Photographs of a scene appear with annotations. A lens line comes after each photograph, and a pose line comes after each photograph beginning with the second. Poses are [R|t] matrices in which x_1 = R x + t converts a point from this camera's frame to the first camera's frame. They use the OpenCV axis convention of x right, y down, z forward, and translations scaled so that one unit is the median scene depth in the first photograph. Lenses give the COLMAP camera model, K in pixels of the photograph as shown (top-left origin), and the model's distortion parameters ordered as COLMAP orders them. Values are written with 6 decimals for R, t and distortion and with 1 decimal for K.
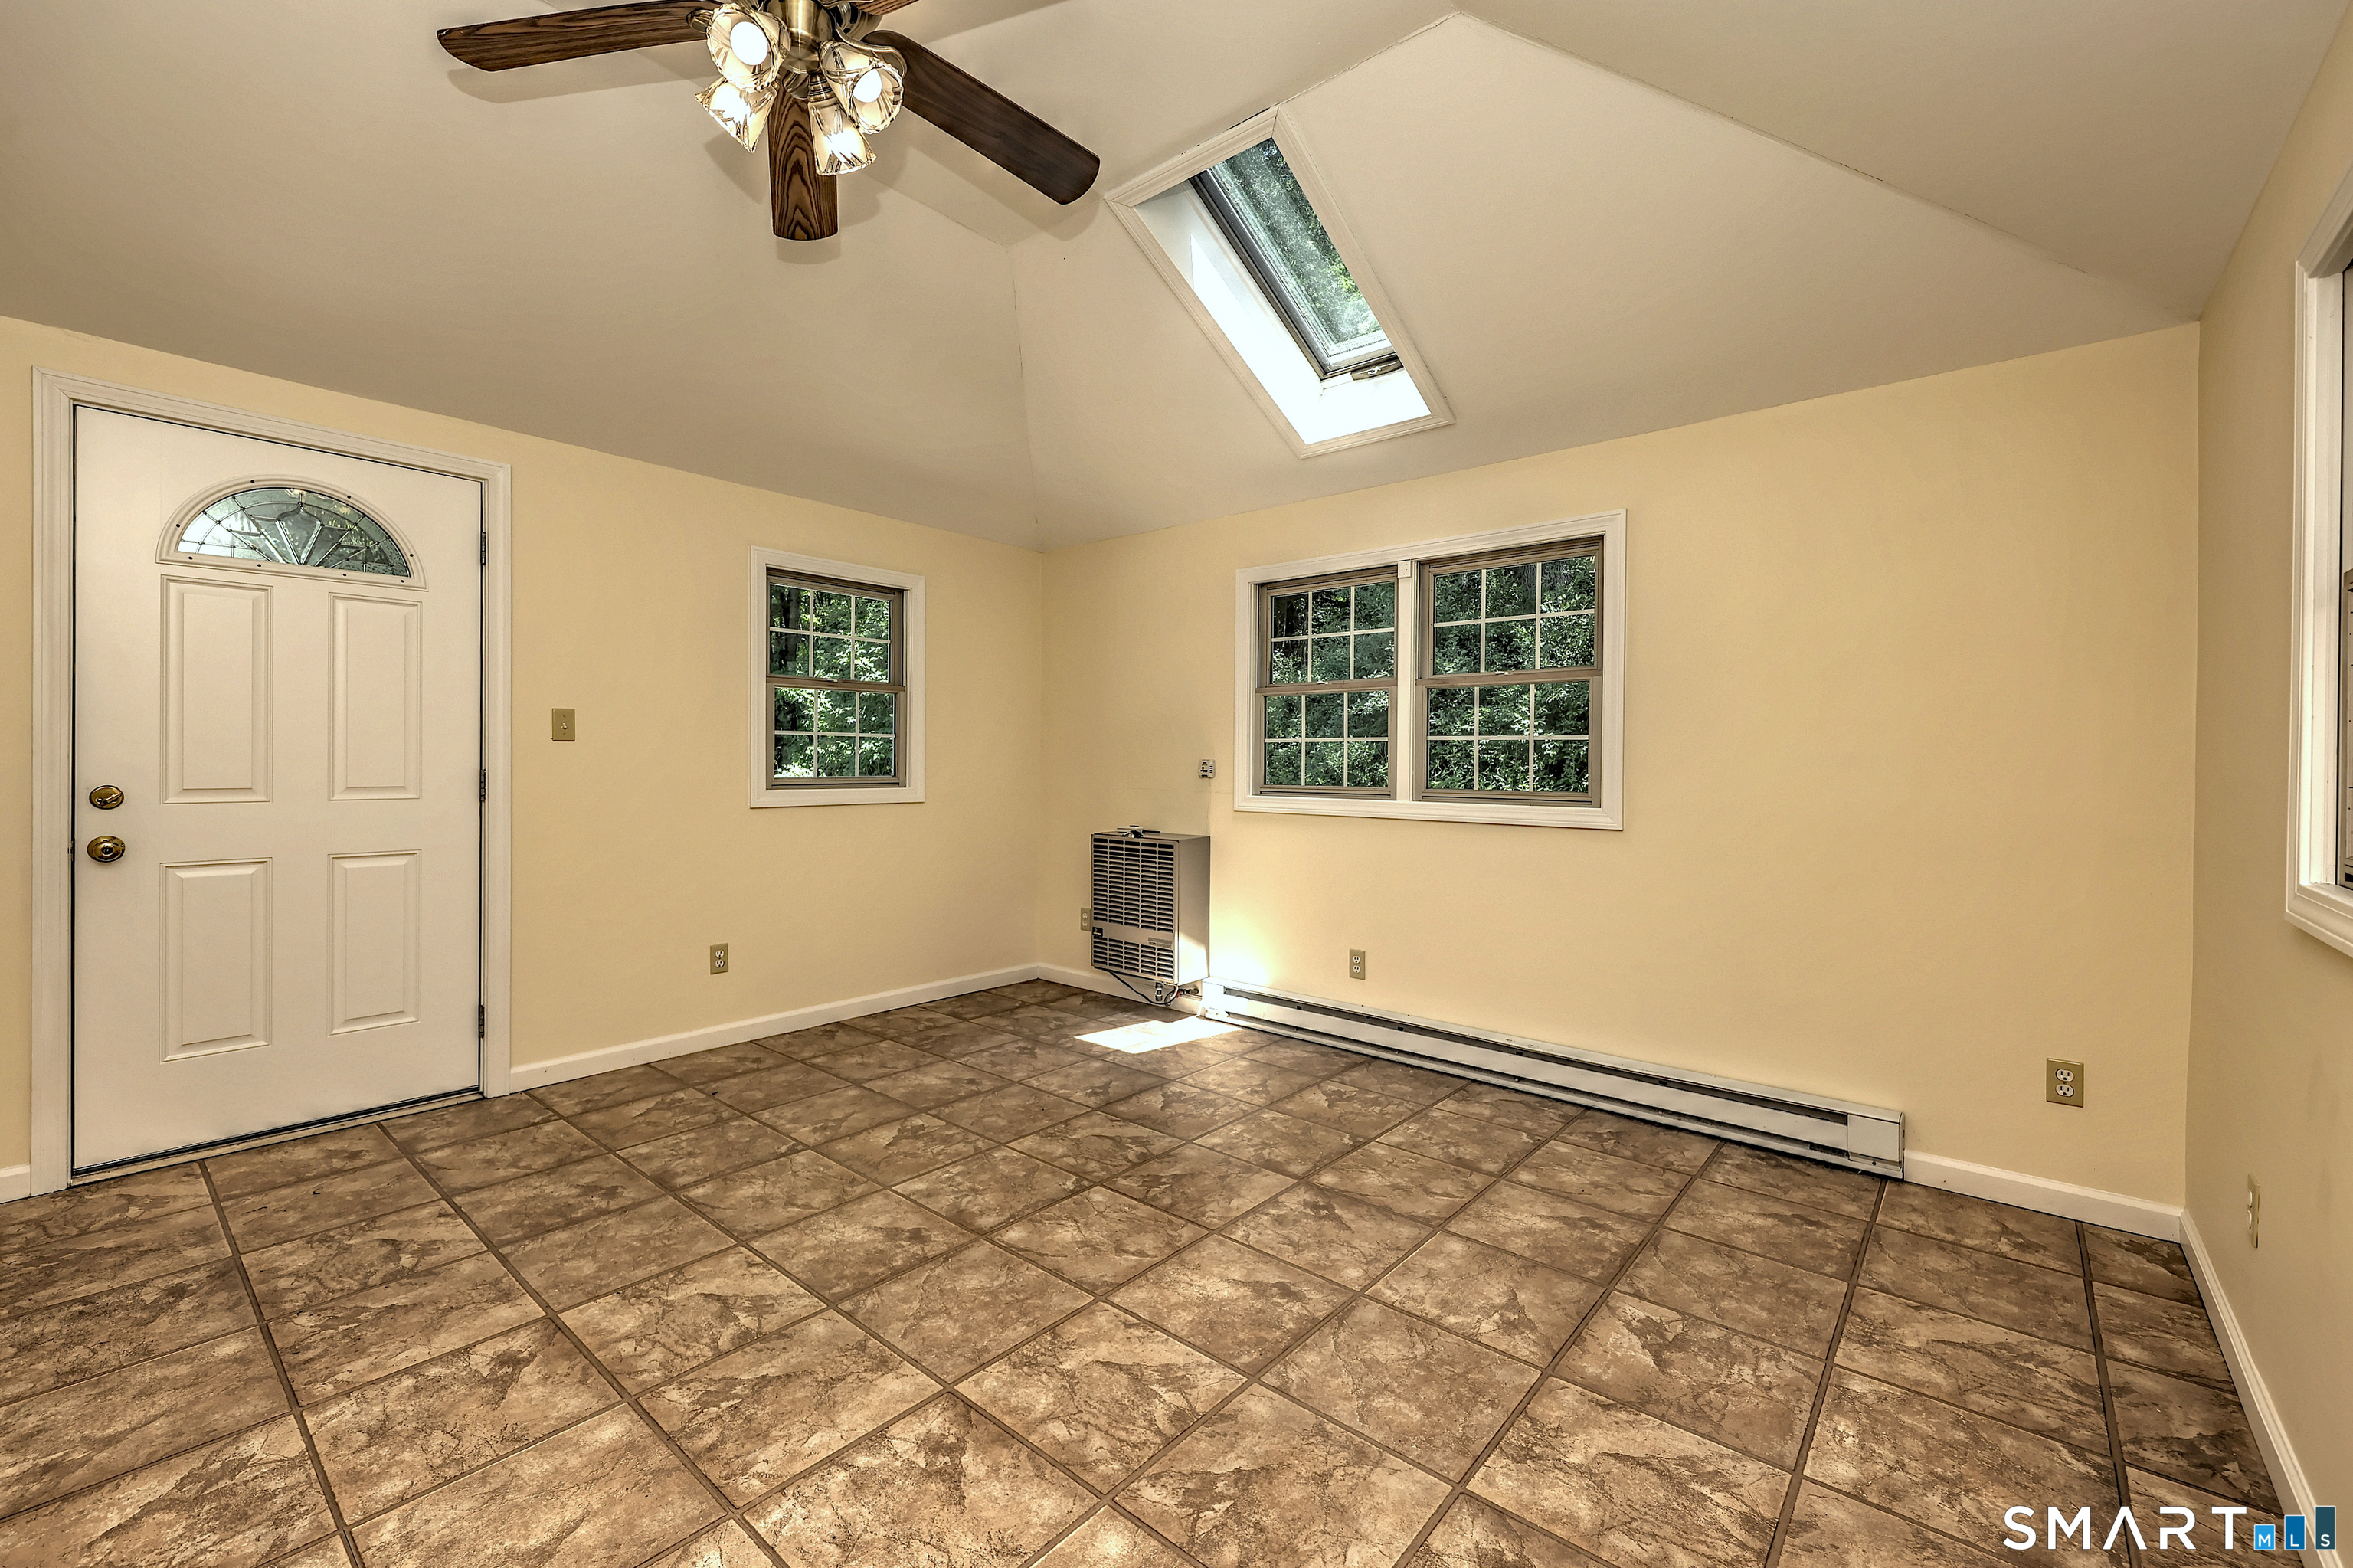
lens RADIAL K [[960.2, 0, 1175.3], [0, 960.2, 759.2], [0, 0, 1]] dist [-0.013724, -0.000456]
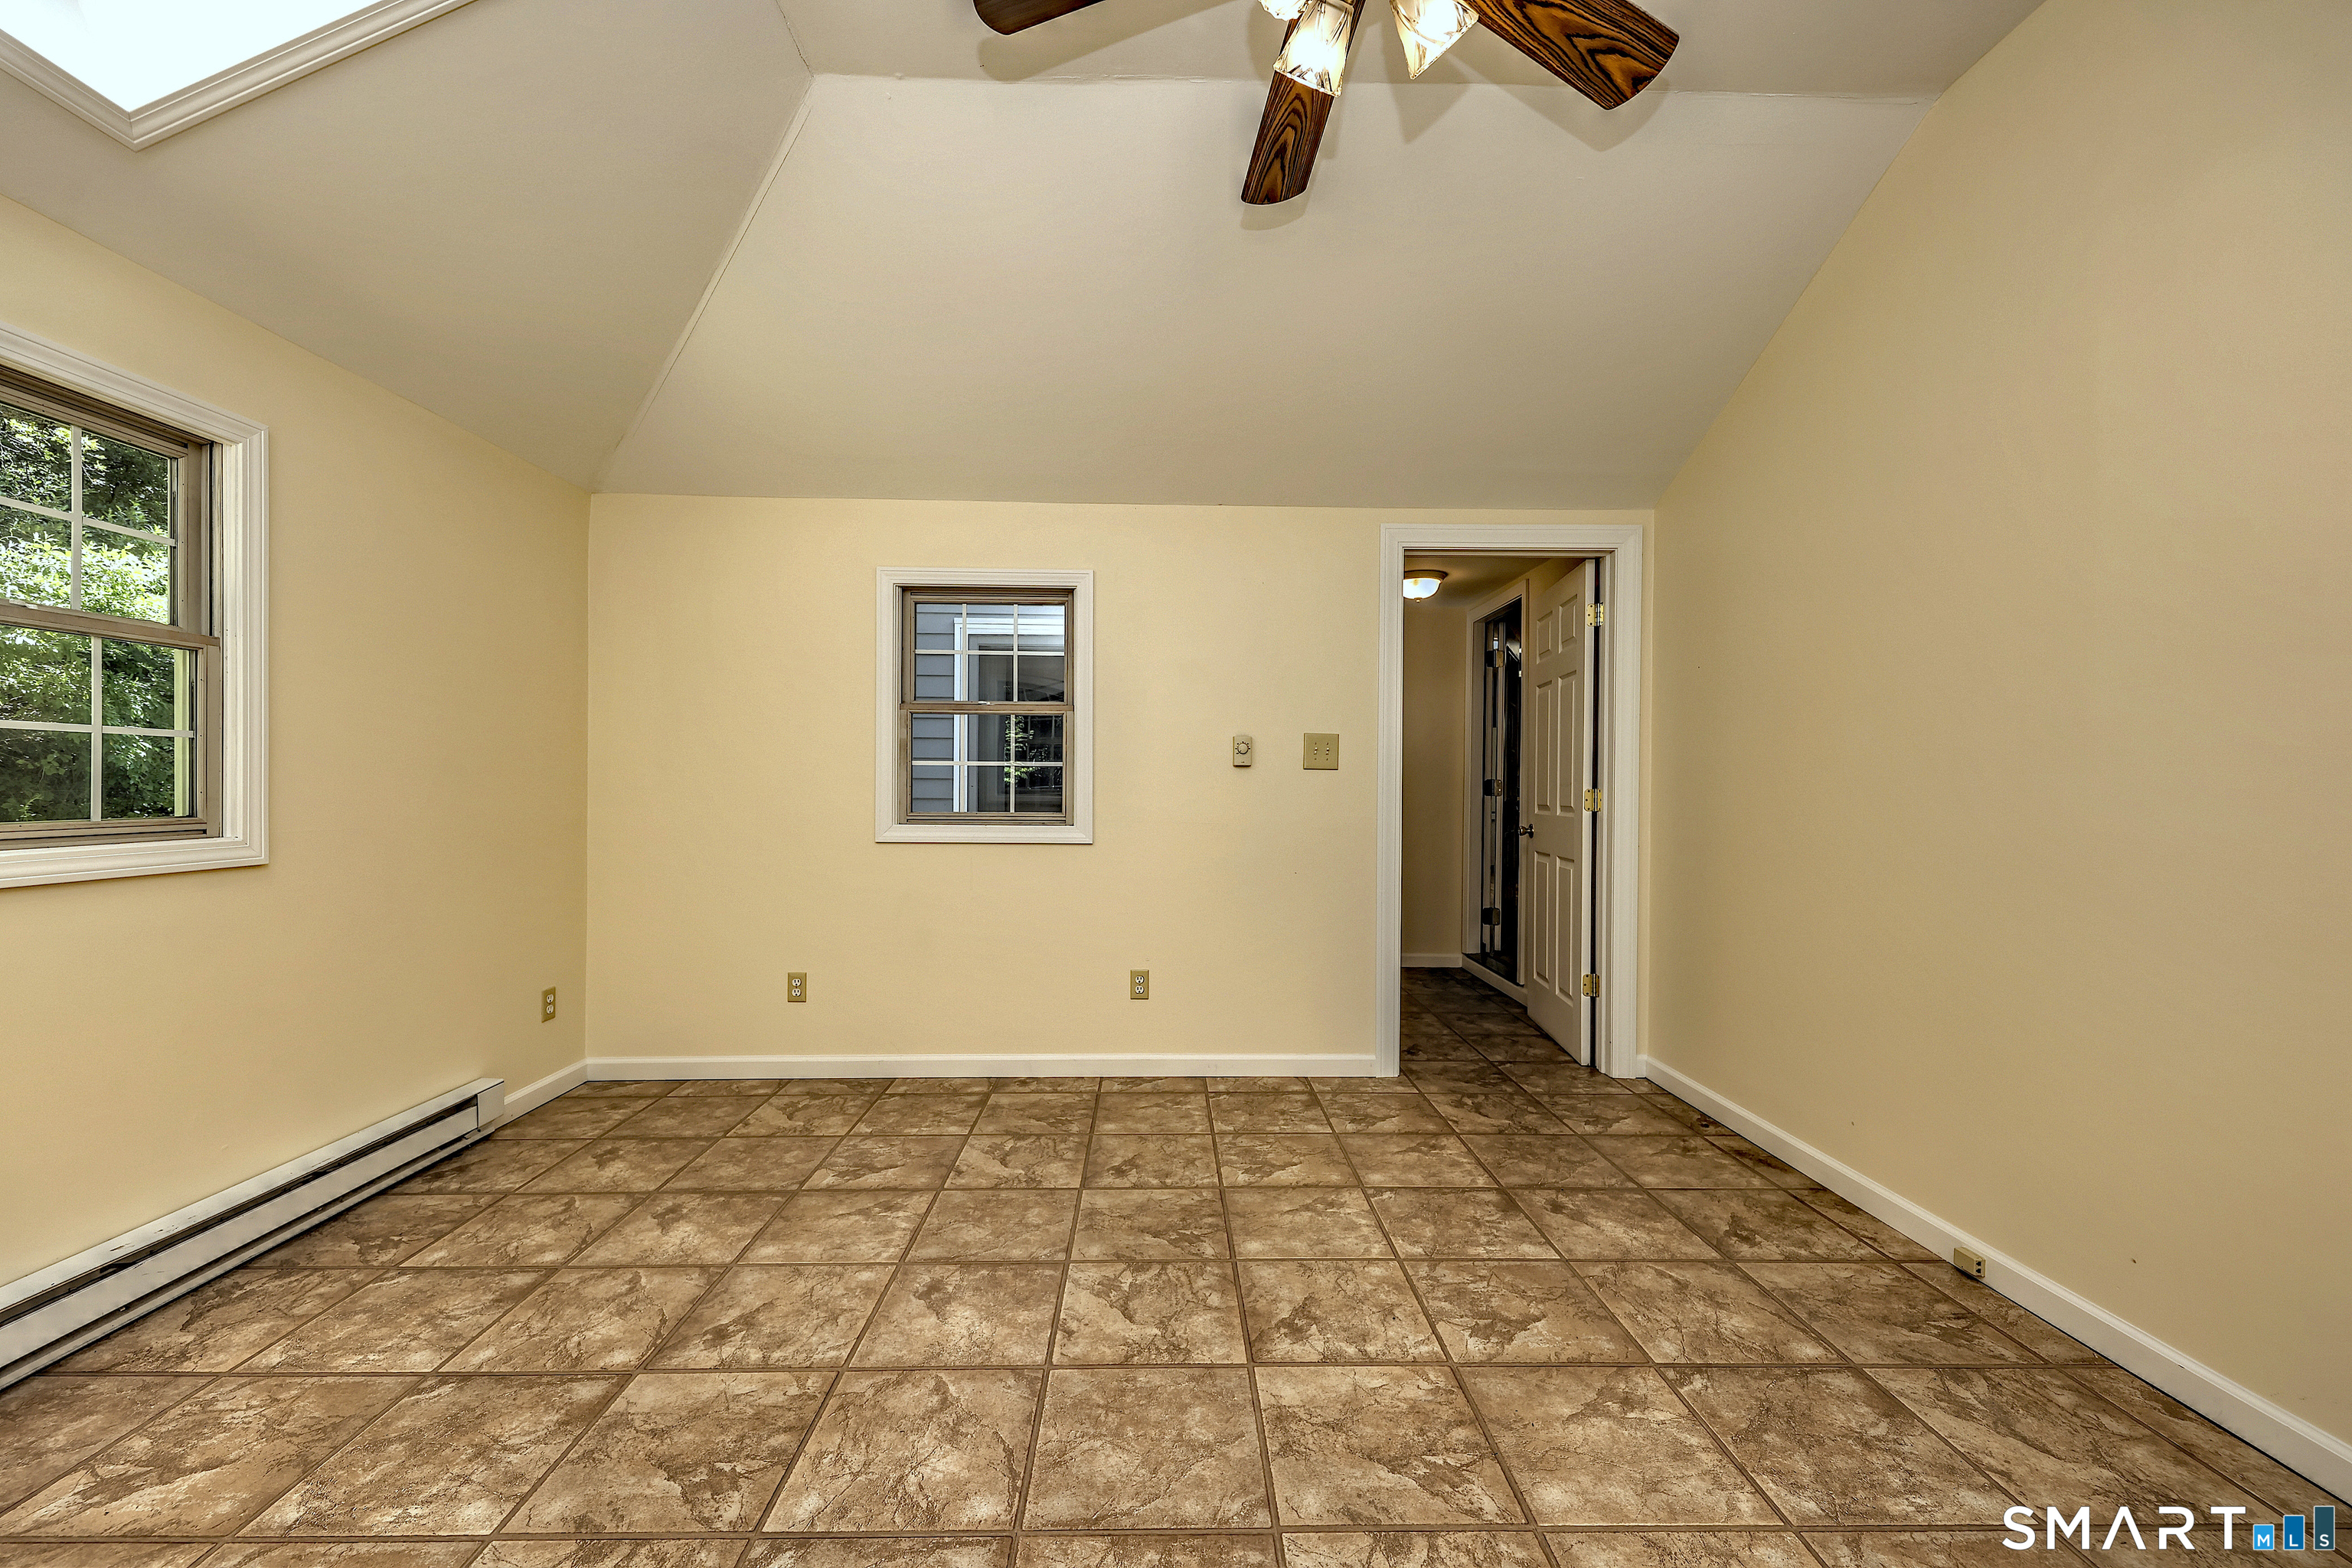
lens RADIAL K [[959.7, 0, 1169.4], [0, 959.7, 788.5], [0, 0, 1]] dist [-0.013724, -0.000456]
pose [[-0.663362, -0.021193, 0.747999, -0.890322], [-0.011915, 0.999771, 0.017760, -0.000720], [-0.748204, 0.002869, -0.663462, 1.643683]]
